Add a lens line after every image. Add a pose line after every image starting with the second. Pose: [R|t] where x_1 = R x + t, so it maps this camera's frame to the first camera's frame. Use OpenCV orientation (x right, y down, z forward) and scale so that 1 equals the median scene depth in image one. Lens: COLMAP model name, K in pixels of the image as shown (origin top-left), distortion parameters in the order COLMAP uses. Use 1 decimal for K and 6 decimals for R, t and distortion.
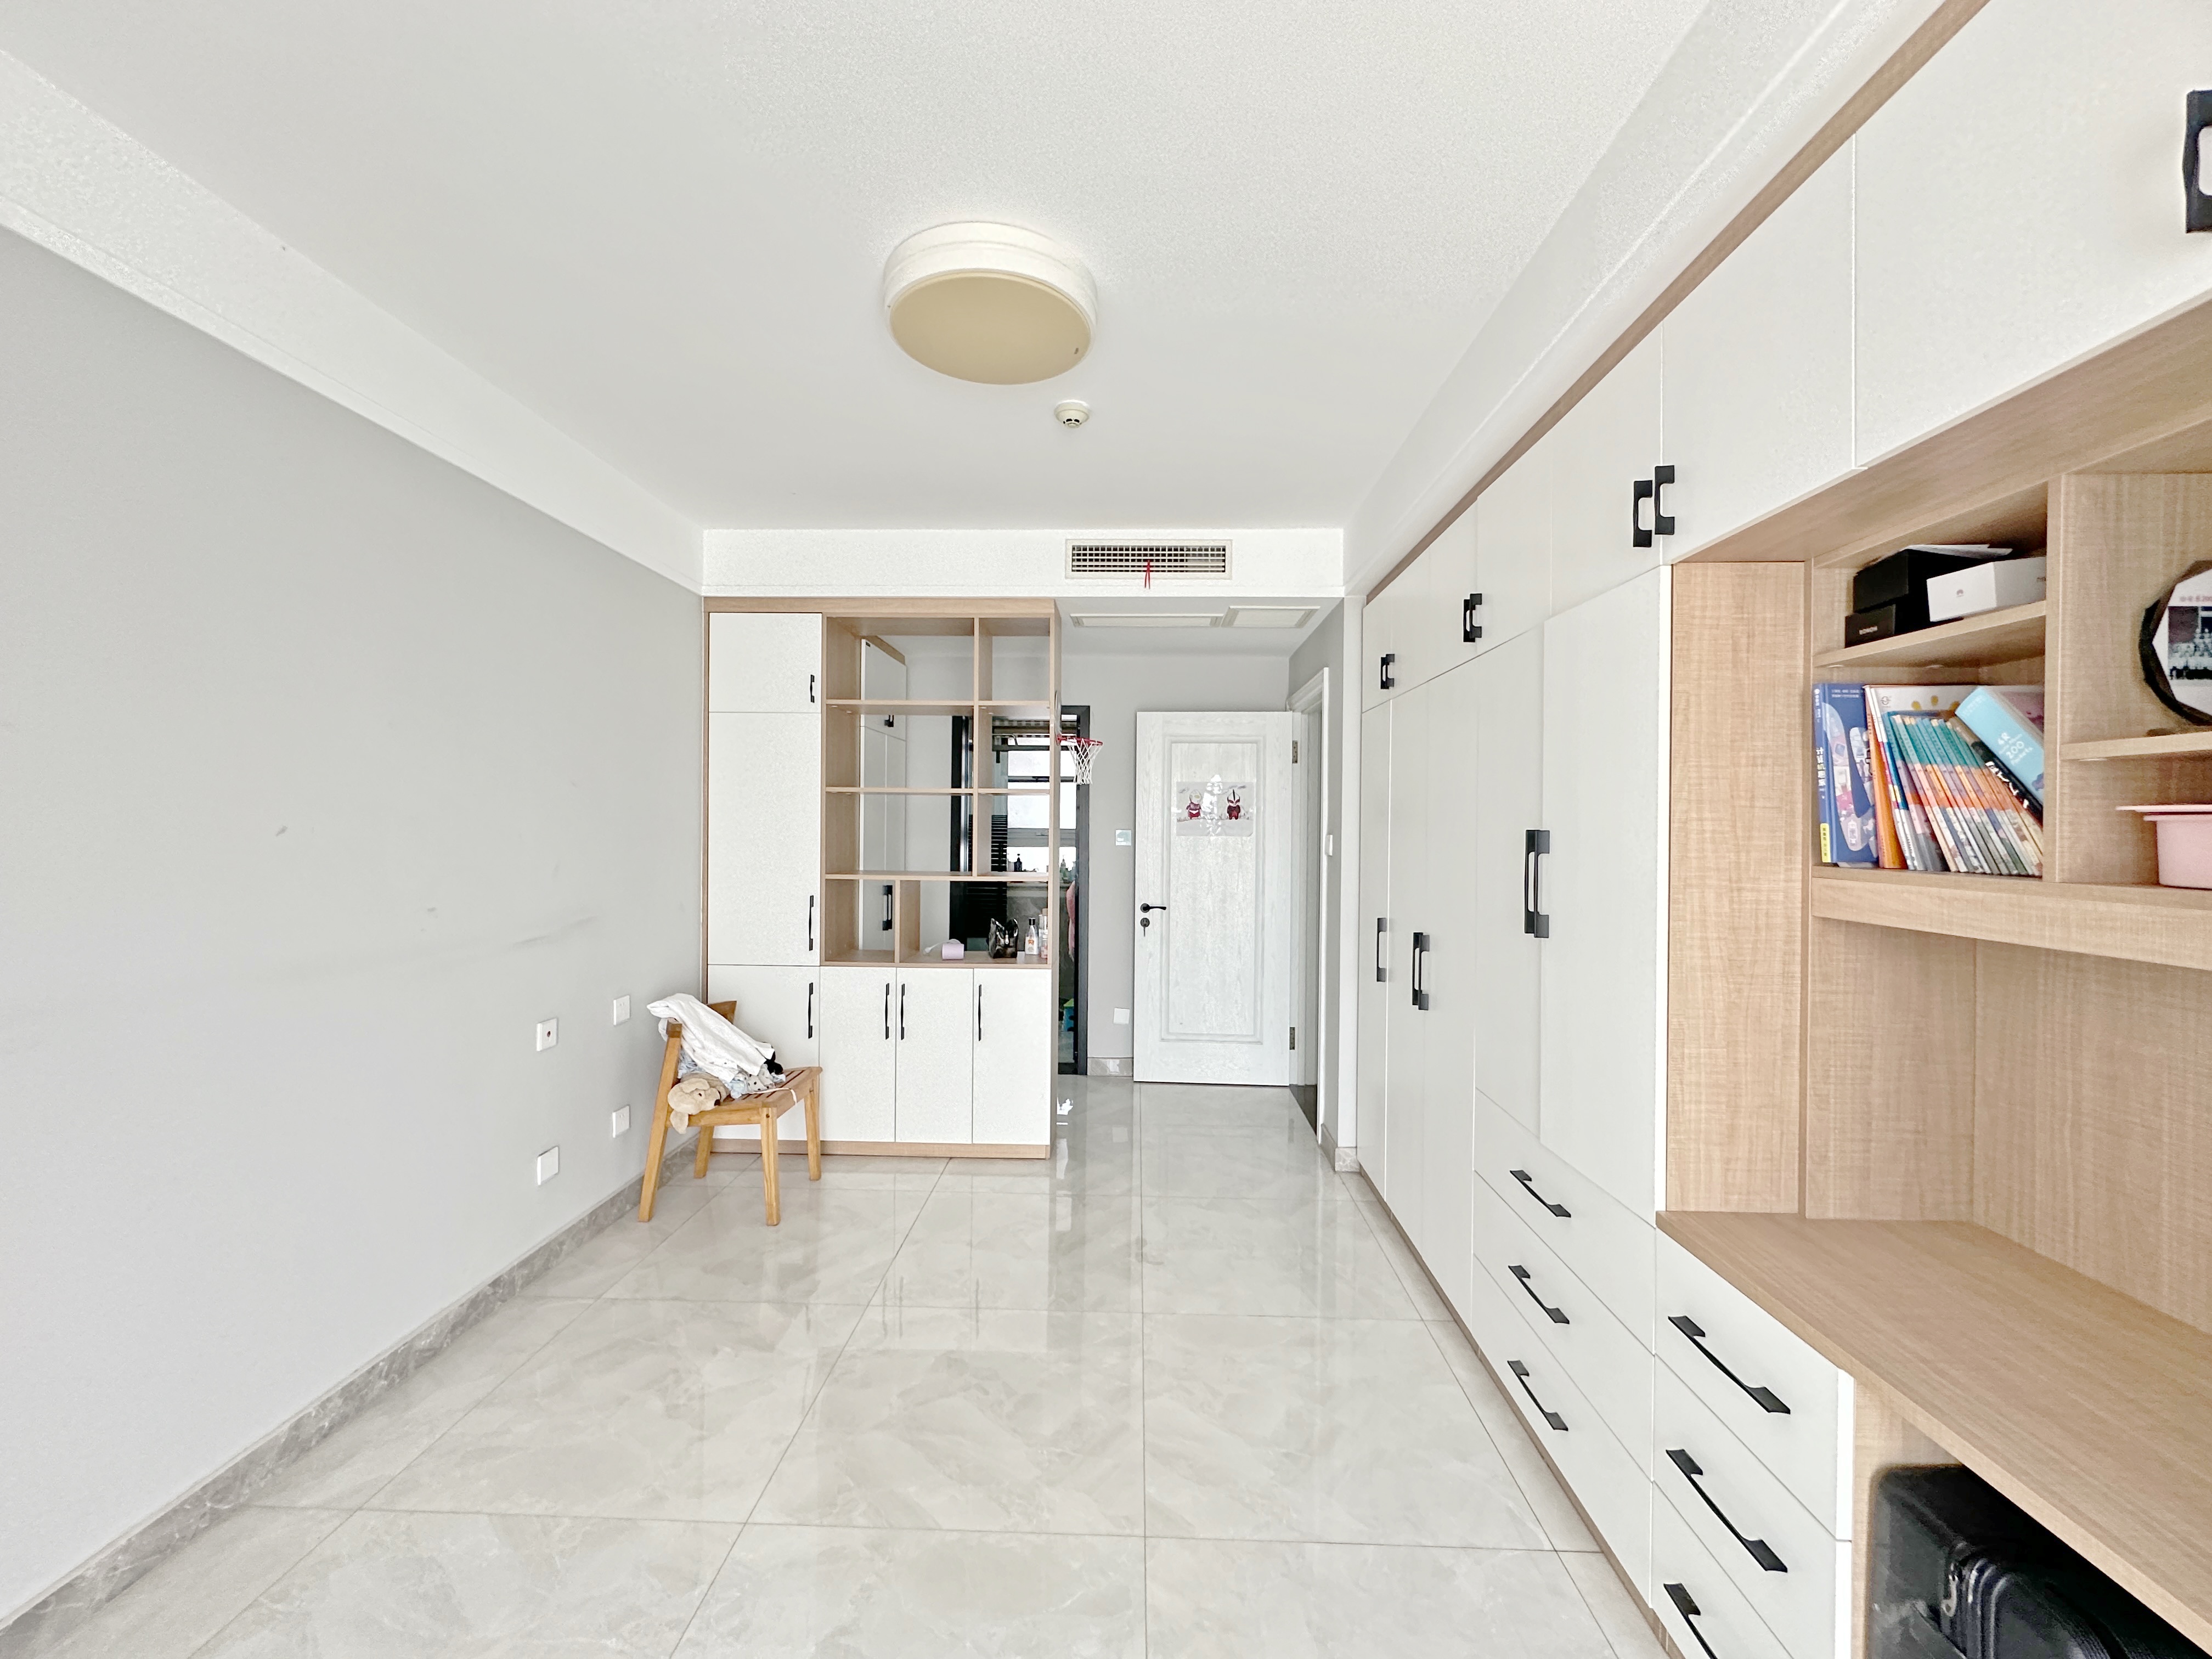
lens RADIAL K [[885.8, 0, 1107.8], [0, 885.8, 826.5], [0, 0, 1]] dist [-0.001594, -0.000186]
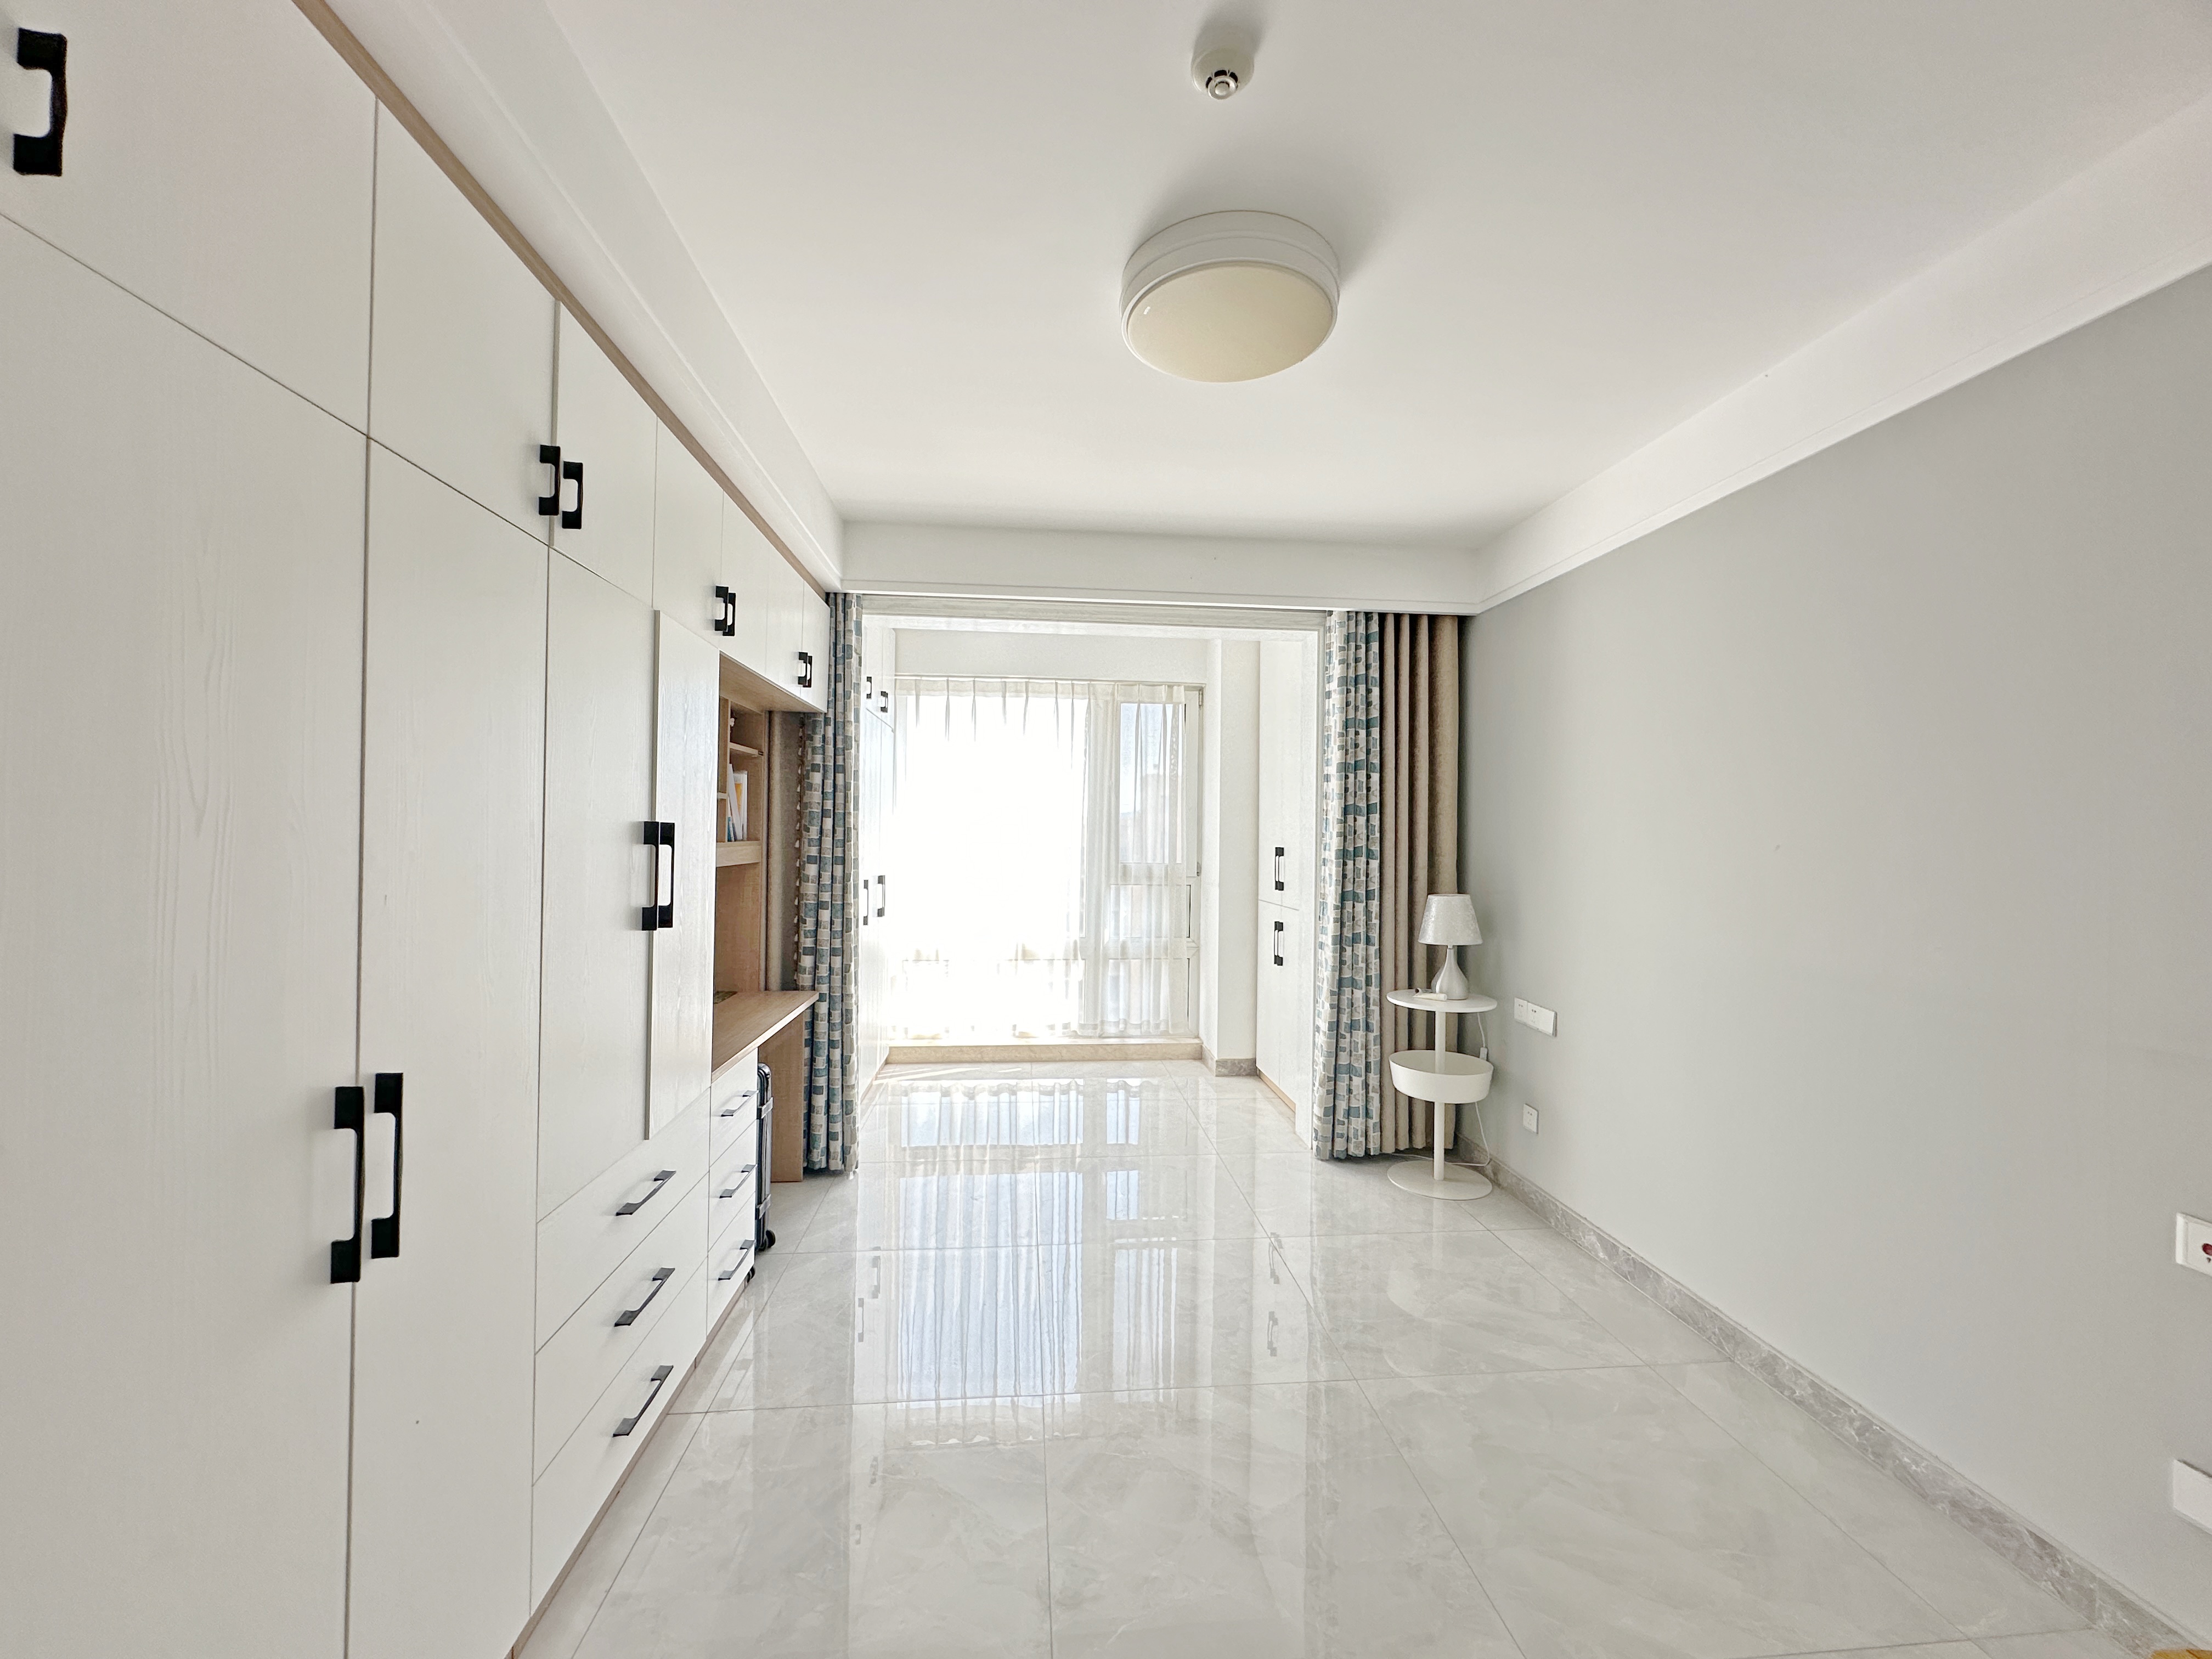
lens RADIAL K [[885.8, 0, 1105.7], [0, 885.8, 829.4], [0, 0, 1]] dist [-0.001594, -0.000186]
pose [[-0.991243, -0.023683, -0.129906, 0.117344], [-0.023568, 0.999719, -0.002422, 0.003826], [0.129927, 0.000661, -0.991523, 1.925255]]
